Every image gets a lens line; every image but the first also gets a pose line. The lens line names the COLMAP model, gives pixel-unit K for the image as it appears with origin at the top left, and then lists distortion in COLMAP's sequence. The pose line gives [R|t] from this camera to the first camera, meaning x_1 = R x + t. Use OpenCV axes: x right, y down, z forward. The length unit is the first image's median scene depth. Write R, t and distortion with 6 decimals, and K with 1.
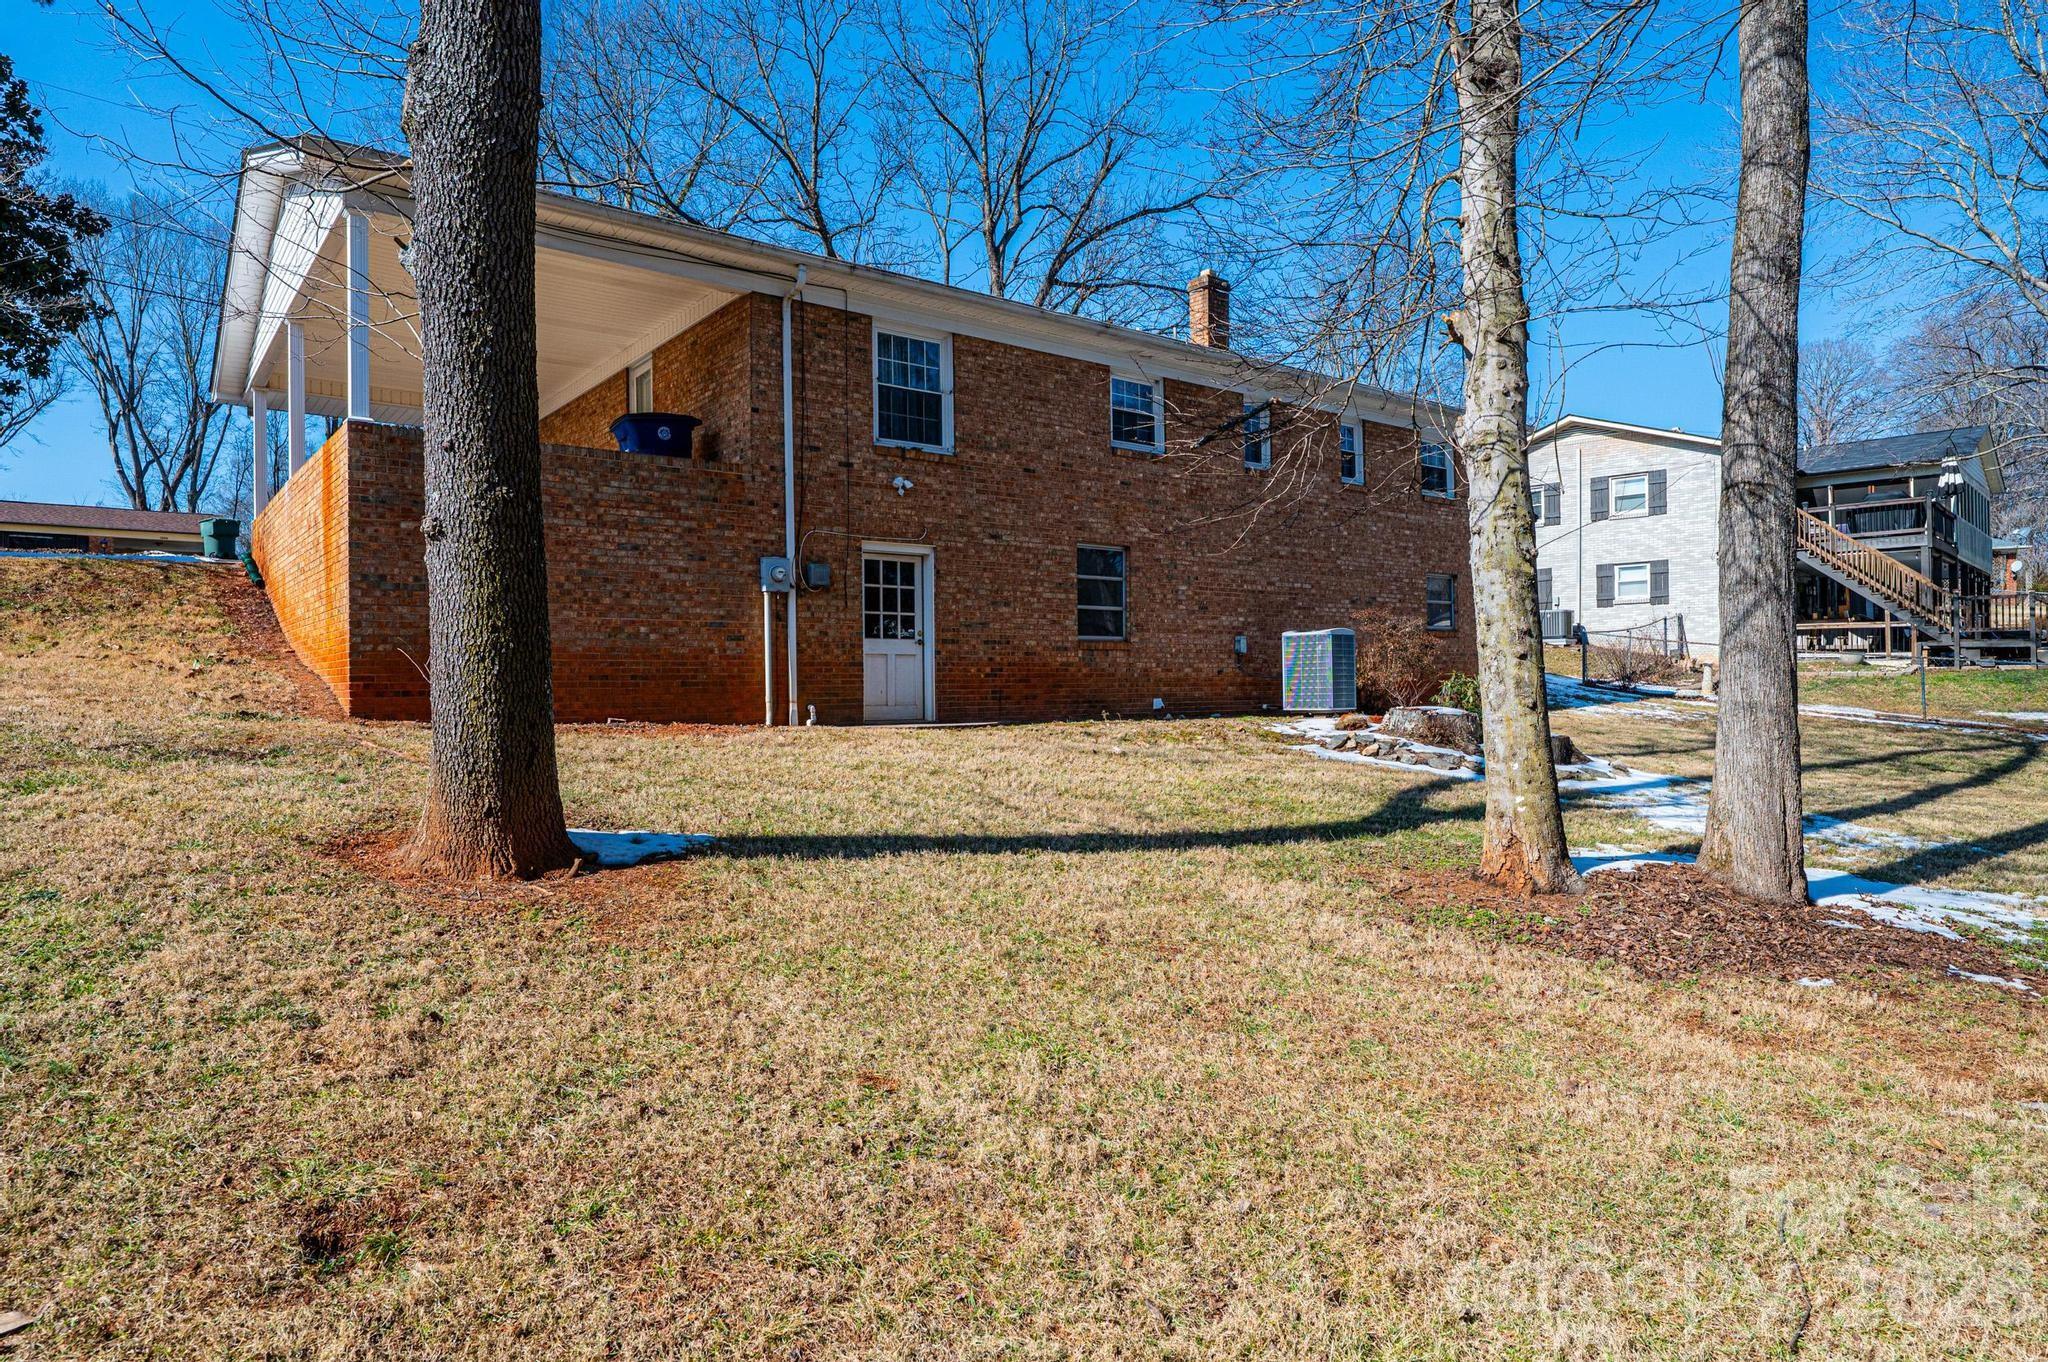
lens RADIAL K [[1192.2, 0, 1024.2], [0, 1192.2, 674.0], [0, 0, 1]] dist [-0.000920, -0.000085]
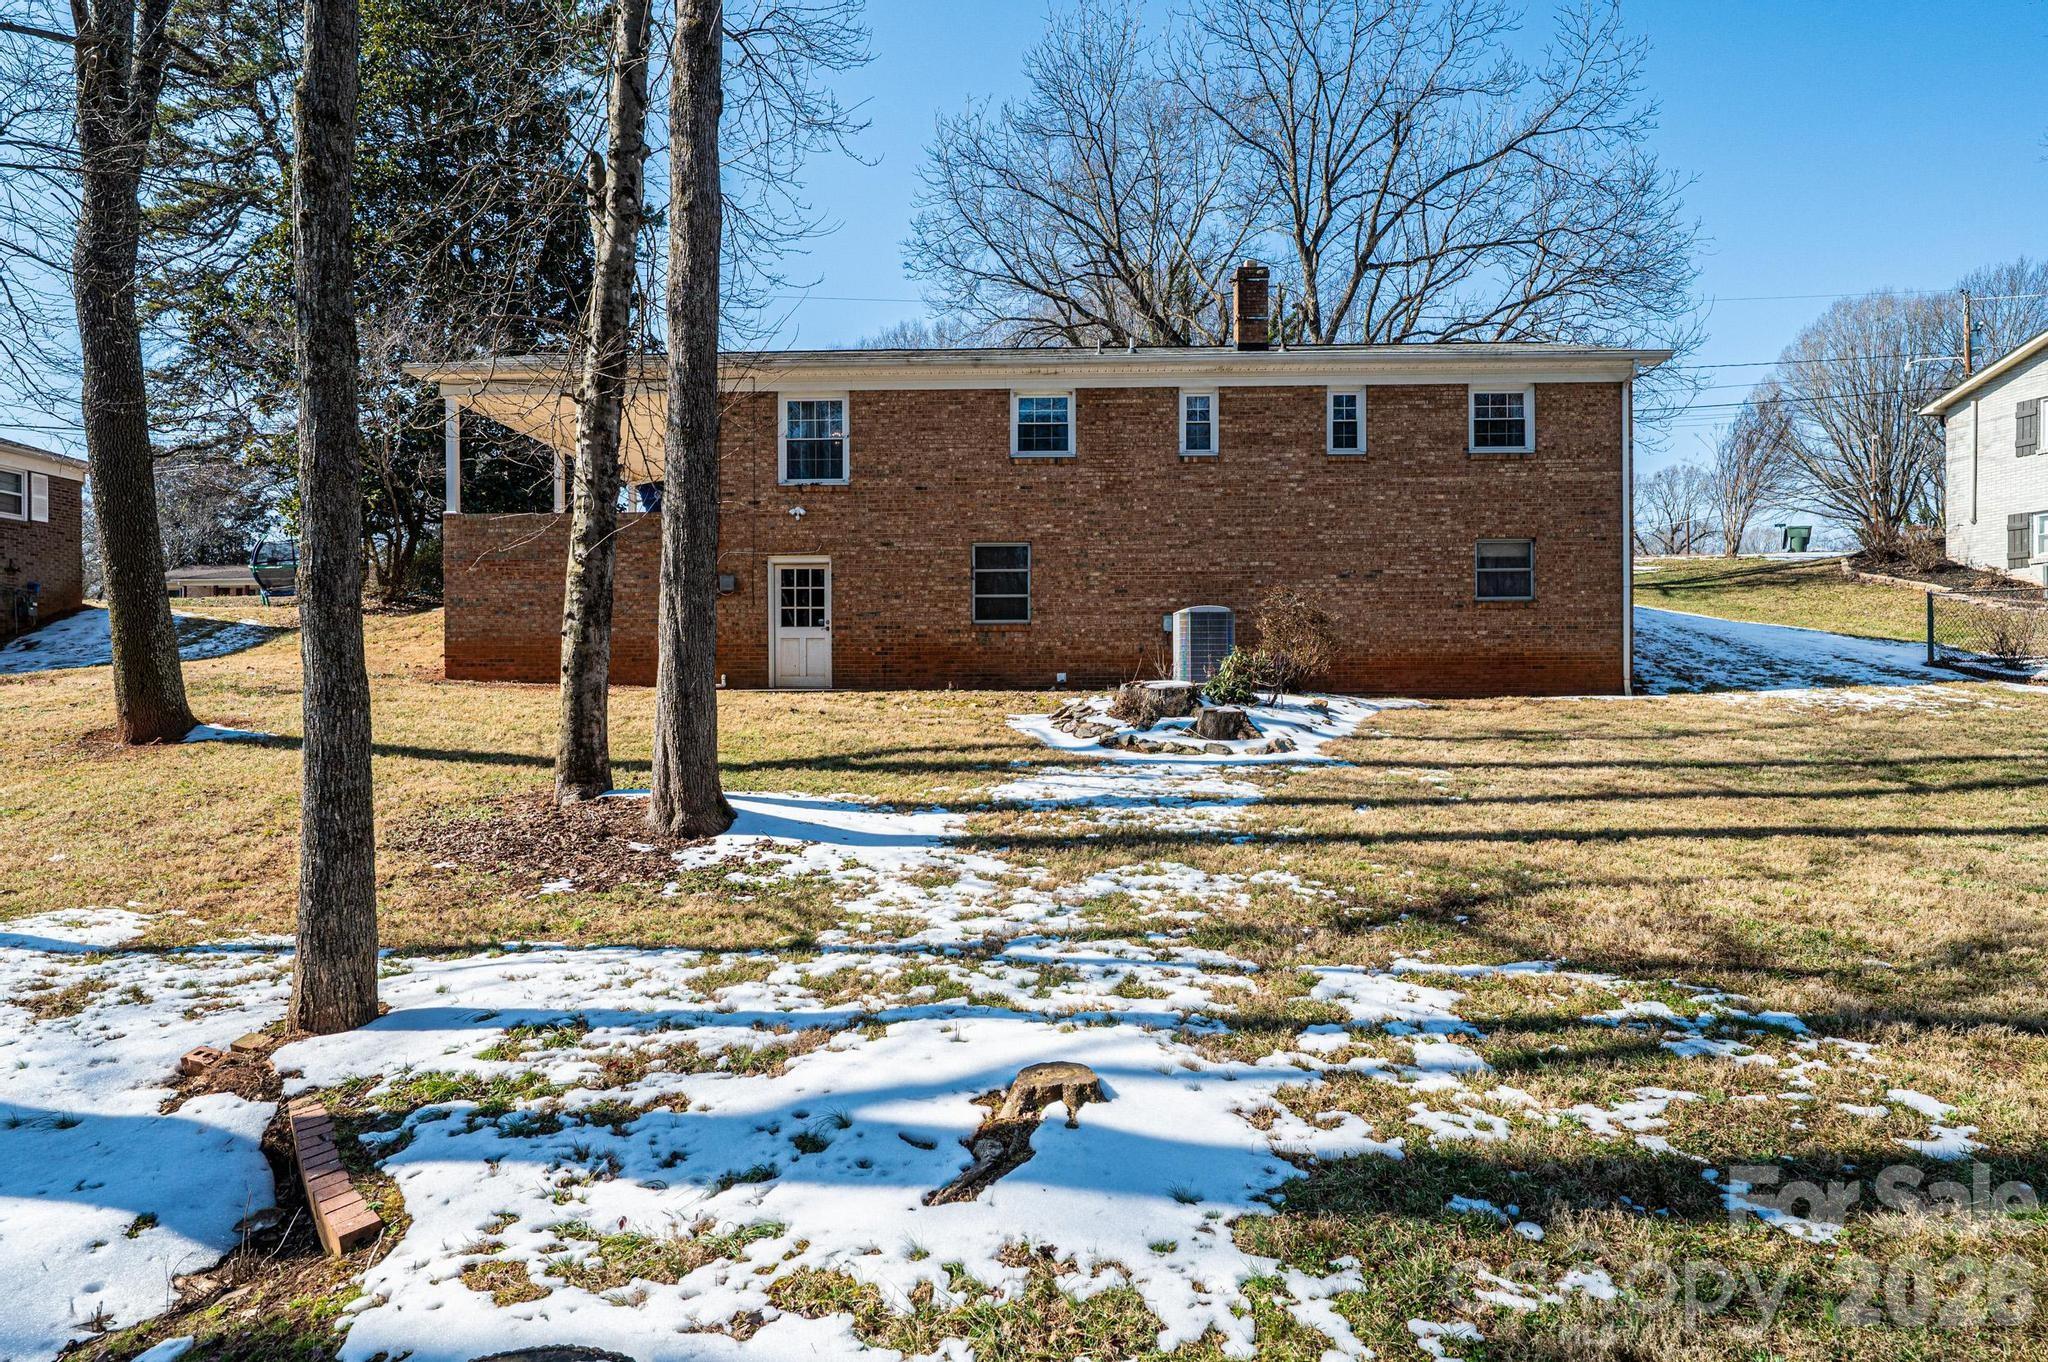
lens RADIAL K [[1112.7, 0, 1024.5], [0, 1112.7, 684.4], [0, 0, 1]] dist [-0.000902, 0.000012]
pose [[0.781854, 0.008138, -0.623408, 0.844155], [0.004153, 0.999825, 0.018261, 0.013457], [0.623448, -0.016867, 0.781683, 0.161978]]
